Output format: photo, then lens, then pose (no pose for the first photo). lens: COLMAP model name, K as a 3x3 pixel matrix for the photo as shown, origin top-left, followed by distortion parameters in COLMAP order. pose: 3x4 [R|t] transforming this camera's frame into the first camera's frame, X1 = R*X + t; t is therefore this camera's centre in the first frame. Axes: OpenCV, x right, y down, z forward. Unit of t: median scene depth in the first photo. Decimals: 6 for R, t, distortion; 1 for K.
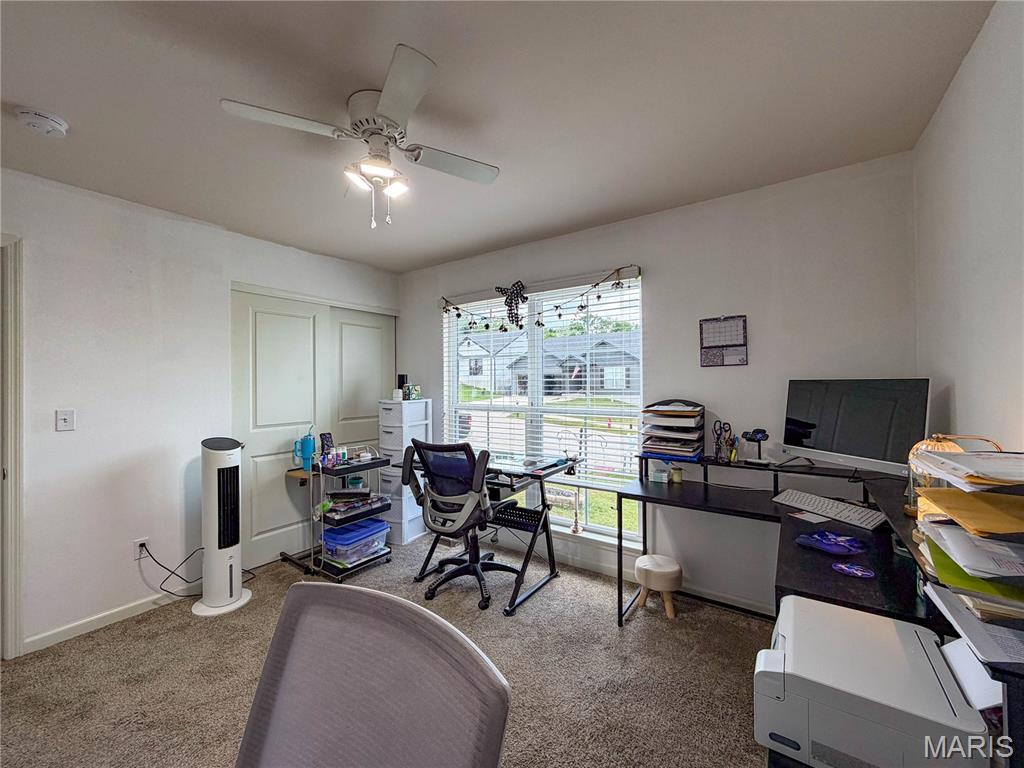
lens RADIAL K [[406.8, 0, 510.3], [0, 406.8, 384.1], [0, 0, 1]] dist [0.006470, -0.000018]
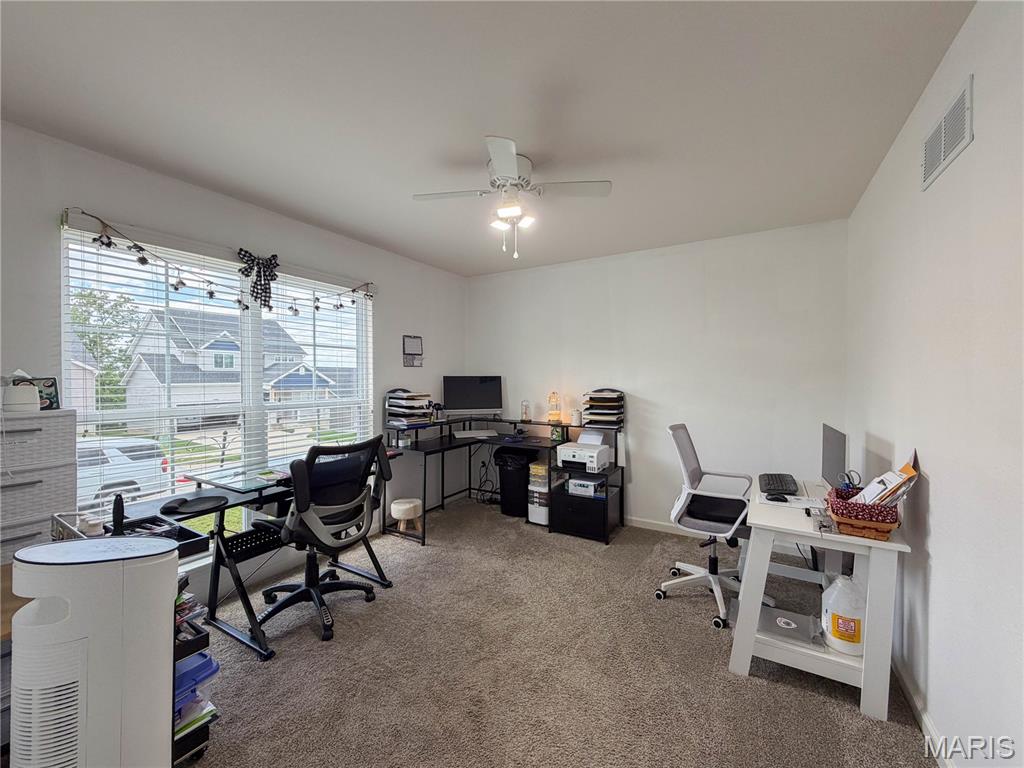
lens RADIAL K [[406.8, 0, 510.7], [0, 406.8, 380.2], [0, 0, 1]] dist [0.006470, -0.000018]
pose [[-0.067575, -0.003975, 0.997706, -1.063354], [-0.004300, 0.999984, 0.003693, 0.001189], [-0.997705, -0.004041, -0.067591, 0.707679]]
